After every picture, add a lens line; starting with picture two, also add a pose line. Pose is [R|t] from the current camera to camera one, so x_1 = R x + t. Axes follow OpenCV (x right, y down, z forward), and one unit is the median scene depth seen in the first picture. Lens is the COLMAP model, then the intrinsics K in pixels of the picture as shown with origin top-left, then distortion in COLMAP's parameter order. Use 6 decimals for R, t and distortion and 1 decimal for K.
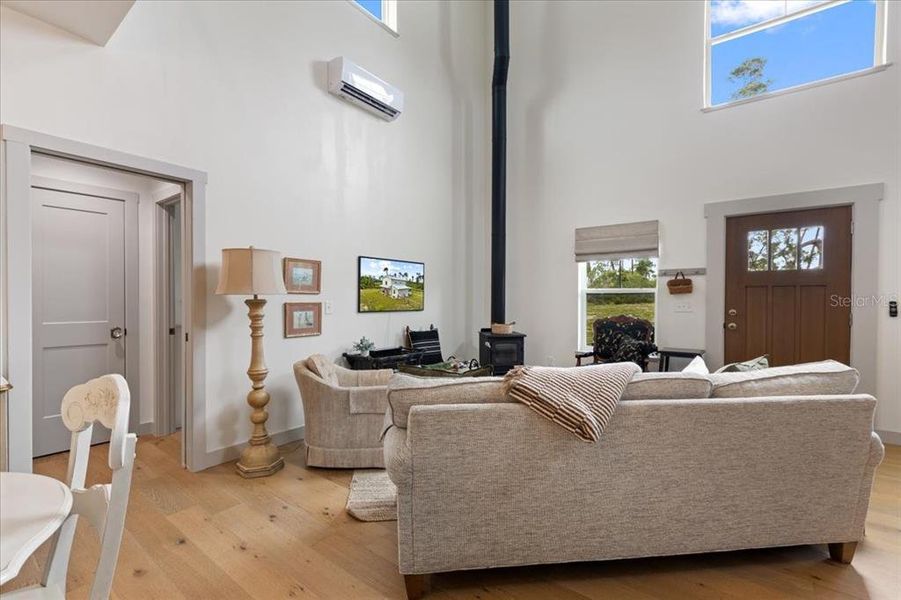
lens RADIAL K [[398.7, 0, 448.1], [0, 398.7, 302.5], [0, 0, 1]] dist [-0.002236, -0.000422]
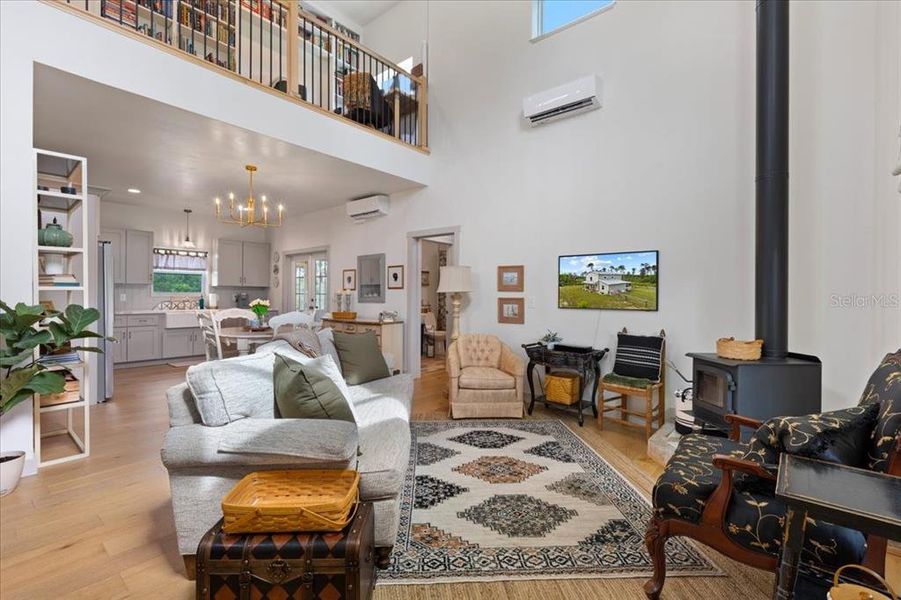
lens RADIAL K [[398.7, 0, 450.7], [0, 398.7, 296.9], [0, 0, 1]] dist [-0.002236, -0.000422]
pose [[-0.053094, -0.000001, -0.998589, 0.878217], [-0.015914, 0.999873, 0.000845, -0.001265], [0.998463, 0.015936, -0.053088, 0.763416]]
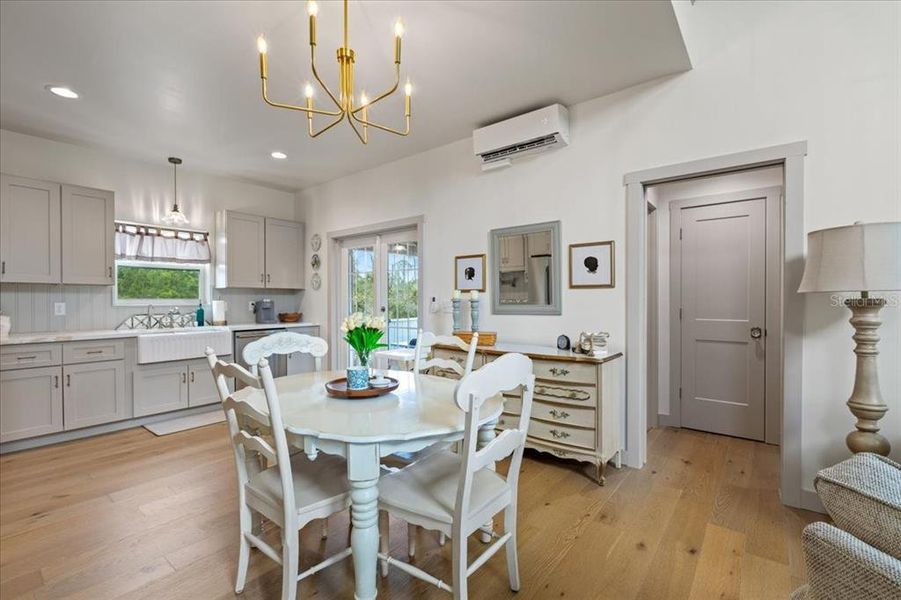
lens RADIAL K [[398.7, 0, 449.6], [0, 398.7, 304.1], [0, 0, 1]] dist [-0.002236, -0.000422]
pose [[-0.030128, 0.009171, -0.999504, 0.146024], [-0.005501, 0.999941, 0.009340, -0.000891], [0.999531, 0.005779, -0.030076, 0.210675]]
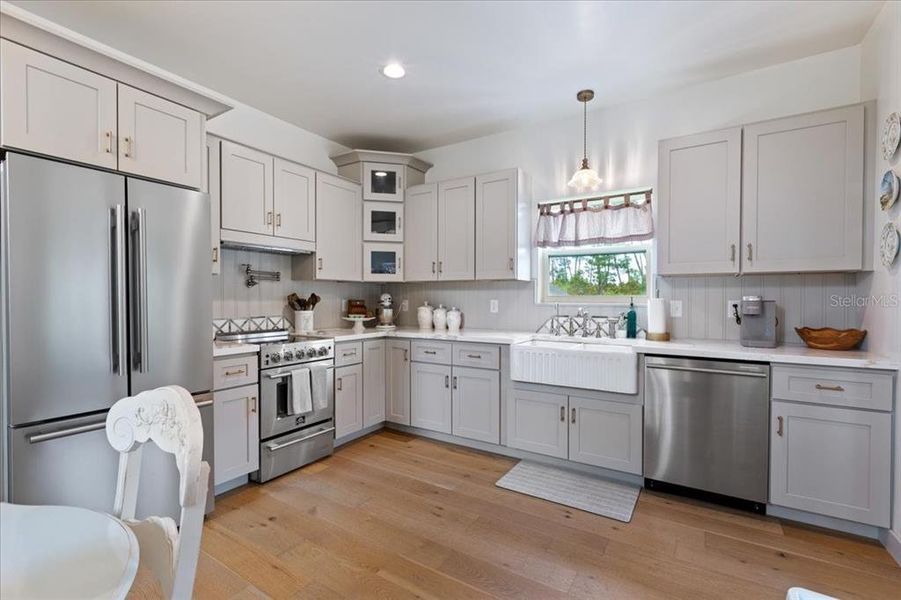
lens RADIAL K [[398.7, 0, 453.4], [0, 398.7, 302.4], [0, 0, 1]] dist [-0.002236, -0.000422]
pose [[-0.997030, 0.000718, -0.077016, -0.634508], [-0.001021, 0.999745, 0.022543, -0.005143], [0.077012, 0.022554, -0.996775, 0.165000]]
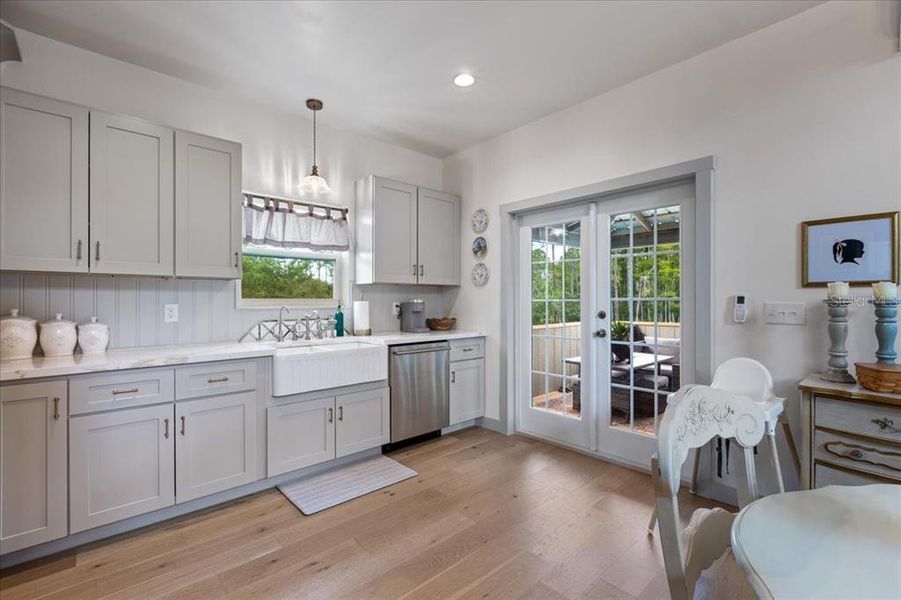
lens RADIAL K [[398.7, 0, 446.6], [0, 398.7, 300.8], [0, 0, 1]] dist [-0.002236, -0.000422]
pose [[-0.197521, 0.000625, -0.980298, -0.222952], [-0.006567, 0.999977, 0.001961, -0.000348], [0.980277, 0.006825, -0.197512, -0.176418]]
